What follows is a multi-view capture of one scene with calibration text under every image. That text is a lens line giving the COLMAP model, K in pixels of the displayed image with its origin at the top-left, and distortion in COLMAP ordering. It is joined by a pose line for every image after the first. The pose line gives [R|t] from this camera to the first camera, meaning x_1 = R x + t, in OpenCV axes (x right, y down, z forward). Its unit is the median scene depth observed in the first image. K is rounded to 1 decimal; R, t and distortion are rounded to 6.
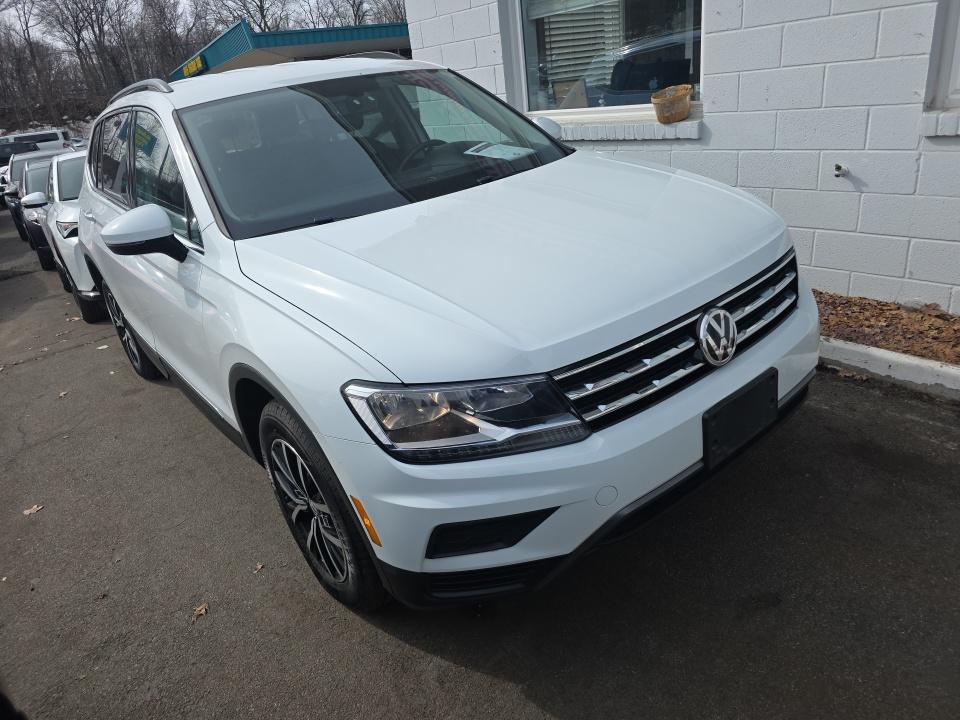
lens RADIAL K [[641.2, 0, 480.0], [0, 641.2, 360.0], [0, 0, 1]] dist [0.059050, -0.055192]
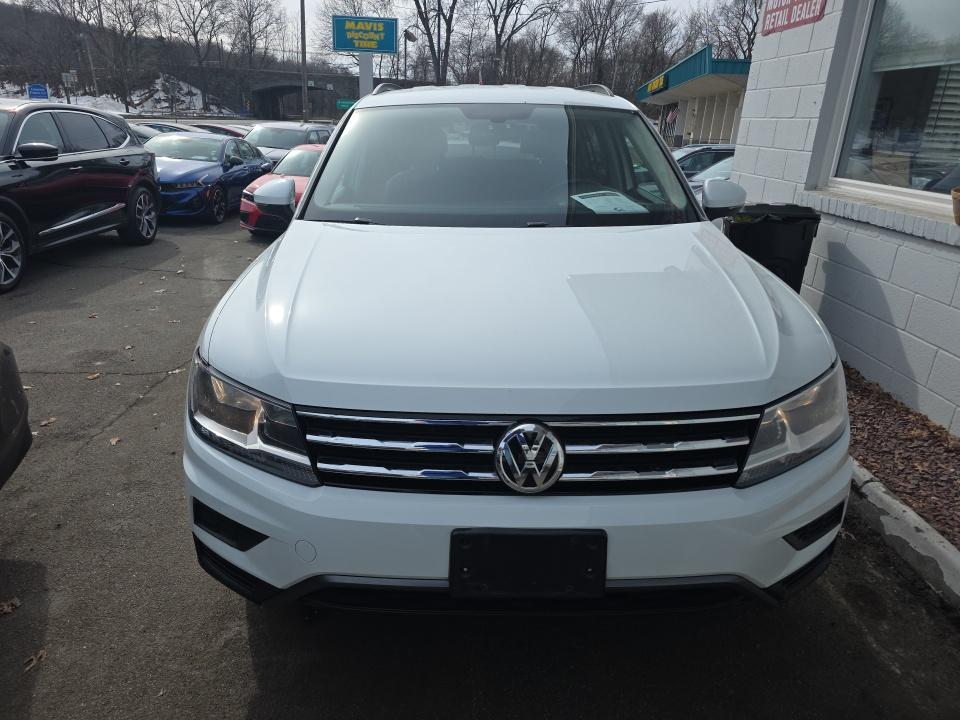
lens RADIAL K [[641.2, 0, 480.0], [0, 641.2, 360.0], [0, 0, 1]] dist [0.059050, -0.055192]
pose [[0.768780, 0.349457, -0.535590, 0.389991], [-0.364847, 0.927496, 0.081467, -0.106808], [0.525227, 0.132778, 0.840539, 0.142804]]
